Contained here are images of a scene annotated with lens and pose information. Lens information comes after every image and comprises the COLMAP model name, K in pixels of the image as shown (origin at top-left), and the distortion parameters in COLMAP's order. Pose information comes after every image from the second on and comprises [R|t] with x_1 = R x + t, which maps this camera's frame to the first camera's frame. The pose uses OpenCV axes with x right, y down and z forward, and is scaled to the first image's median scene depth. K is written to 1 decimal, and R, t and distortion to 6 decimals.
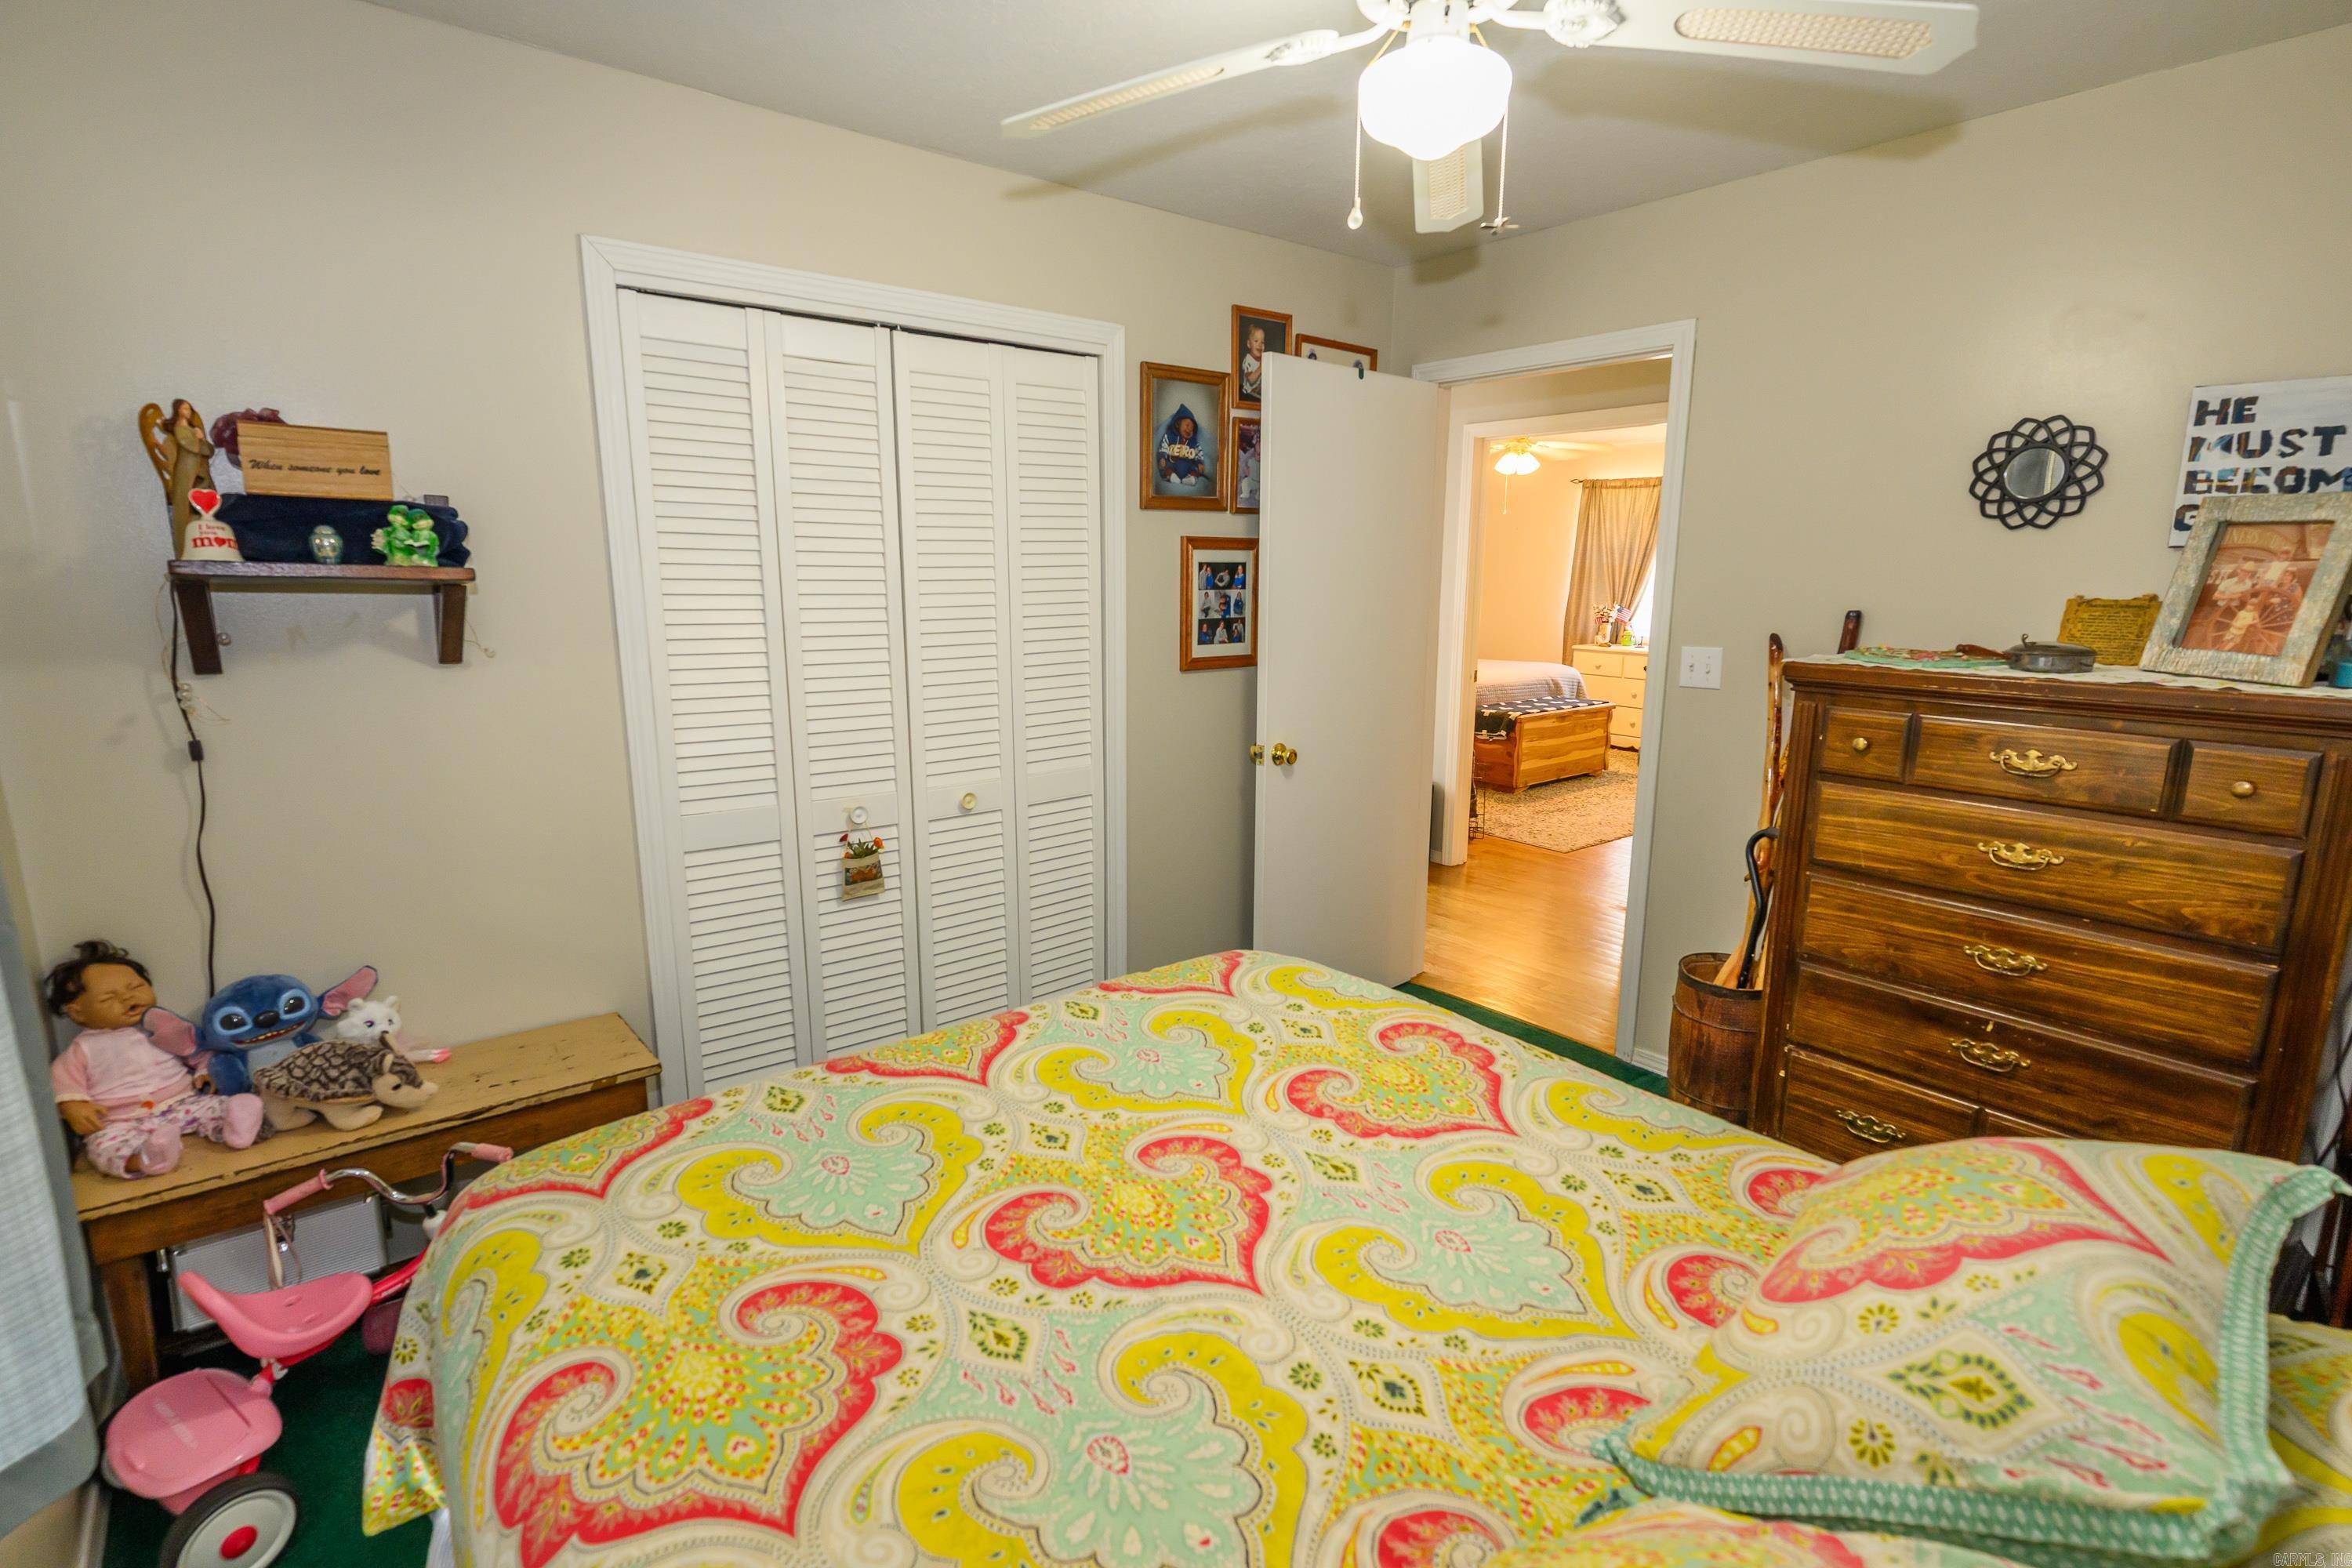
lens RADIAL K [[1116.6, 0, 1175.1], [0, 1116.6, 782.1], [0, 0, 1]] dist [0.001612, 0.000767]
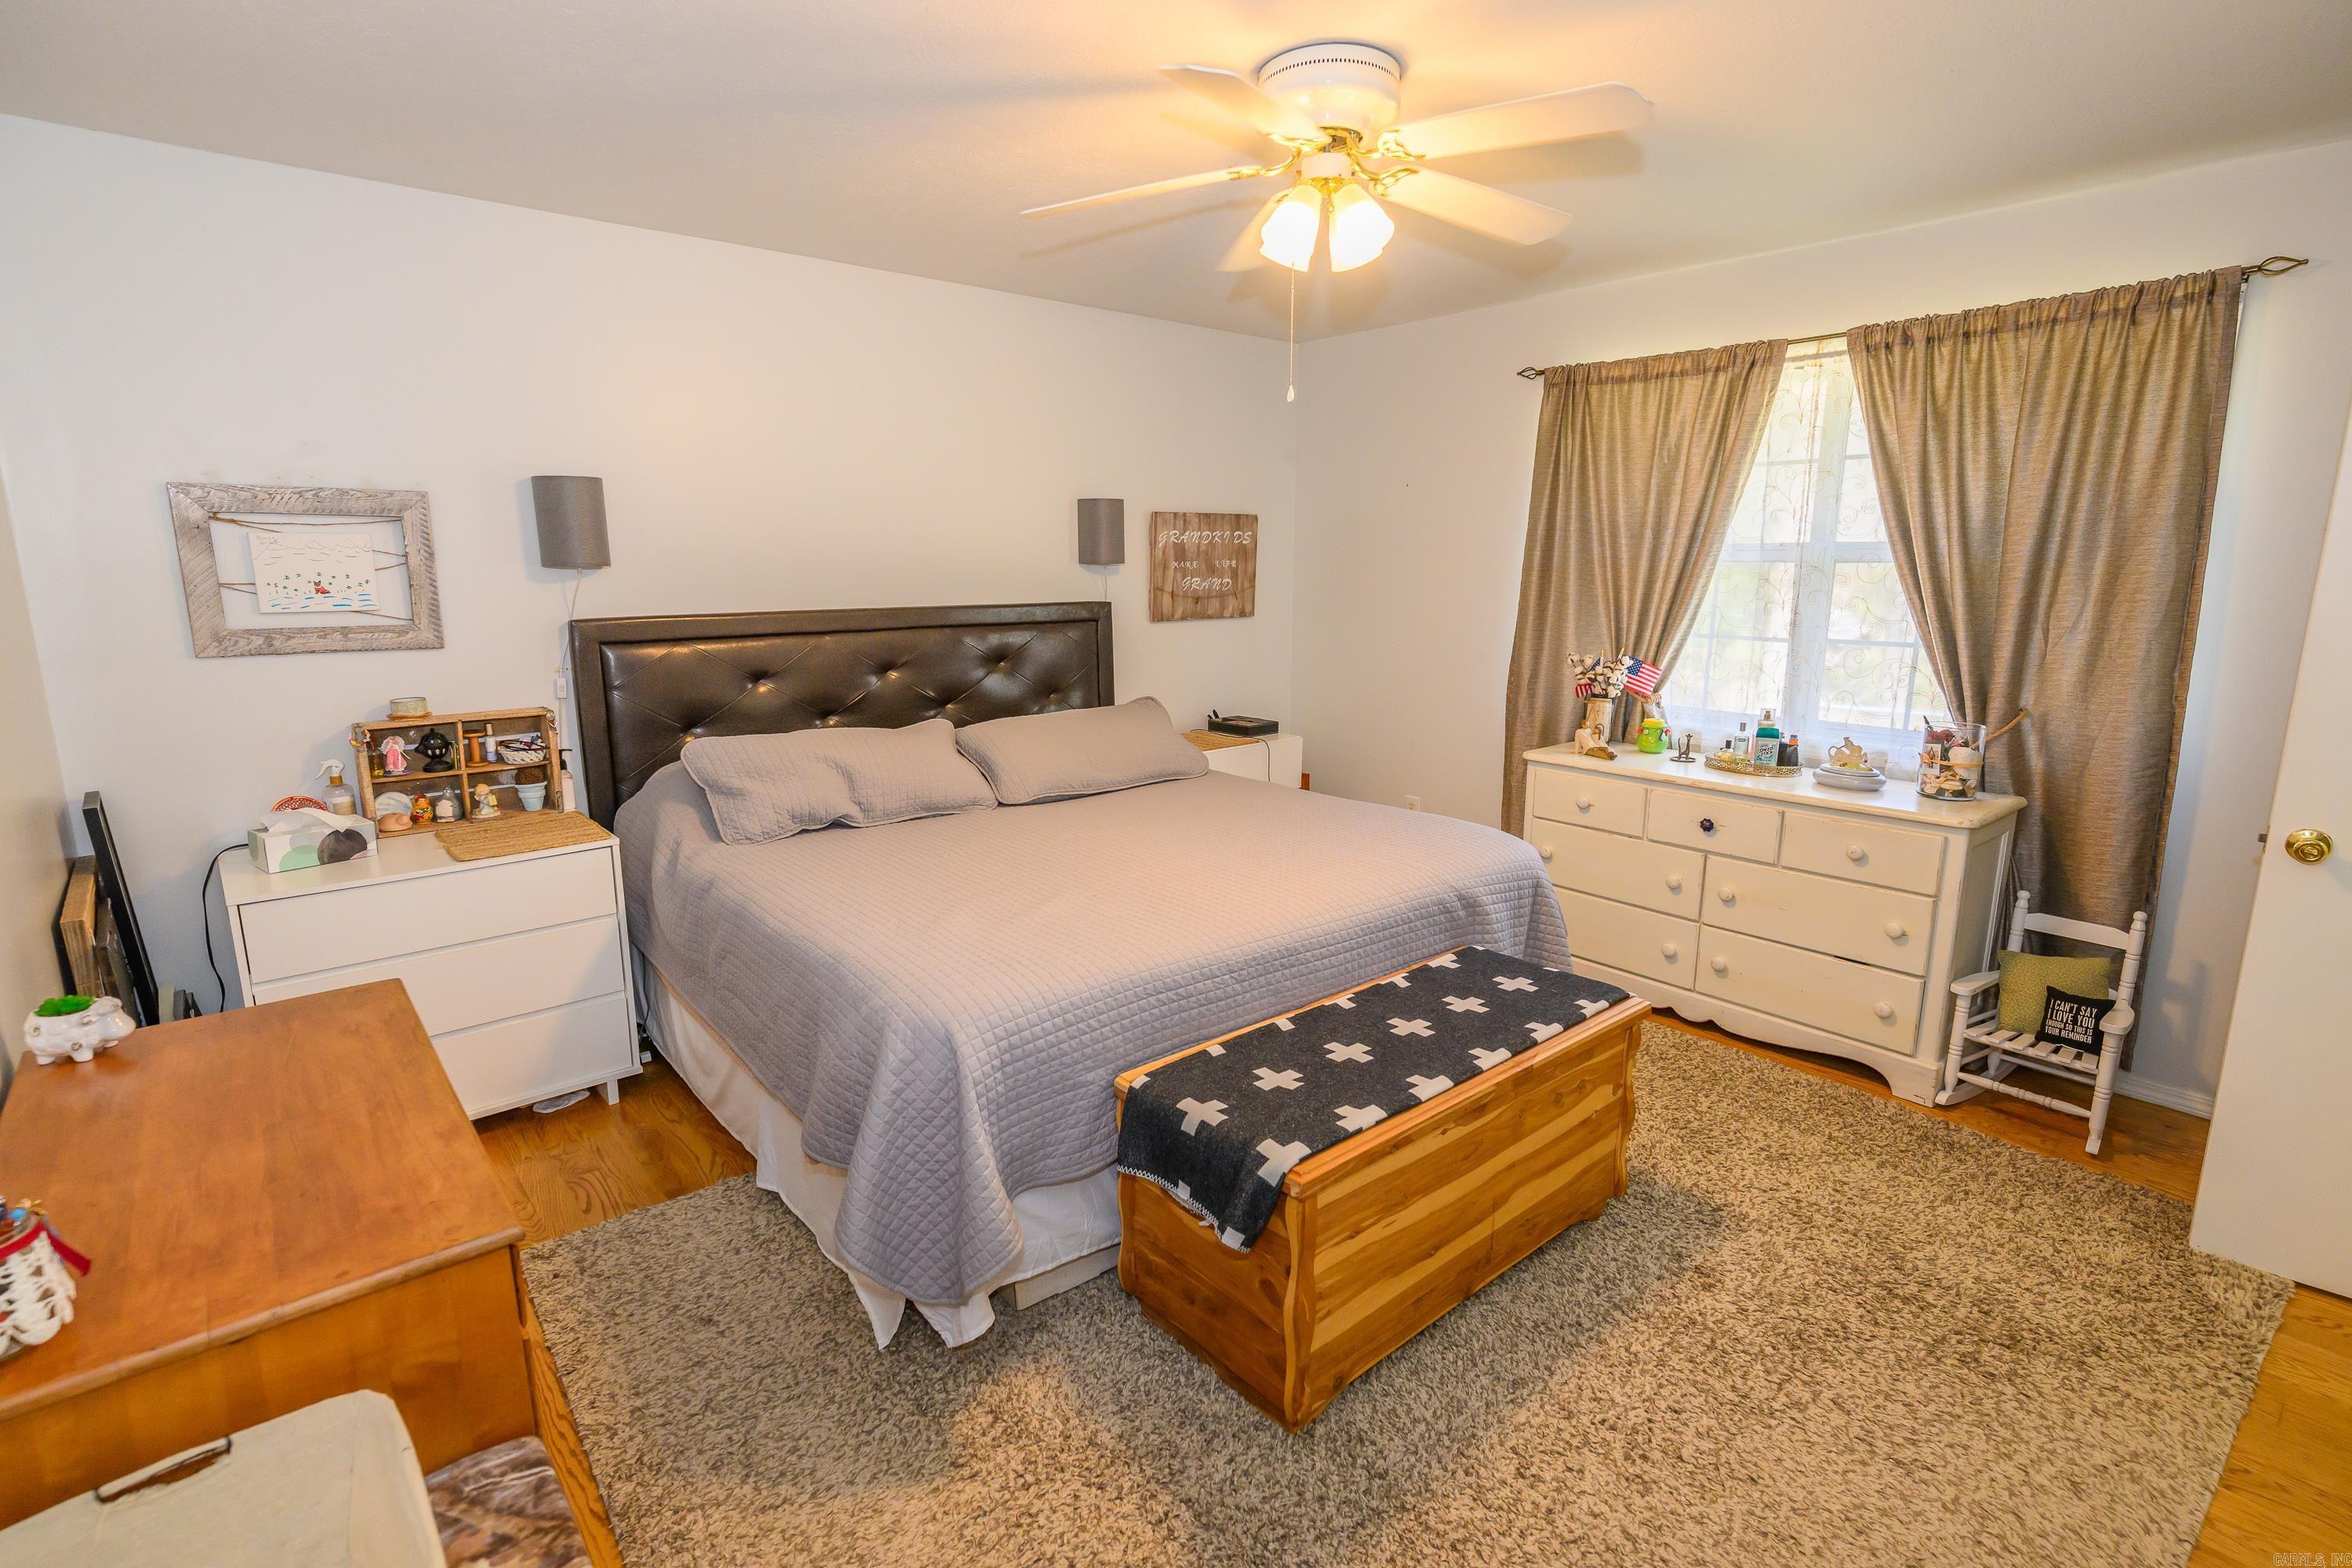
lens RADIAL K [[1116.6, 0, 1175.1], [0, 1116.6, 782.1], [0, 0, 1]] dist [0.001612, 0.000767]
pose [[0.999726, -0.008358, 0.021866, 0.213767], [0.008229, 0.999948, 0.005978, -0.114612], [-0.021915, -0.005796, 0.999743, 0.577243]]
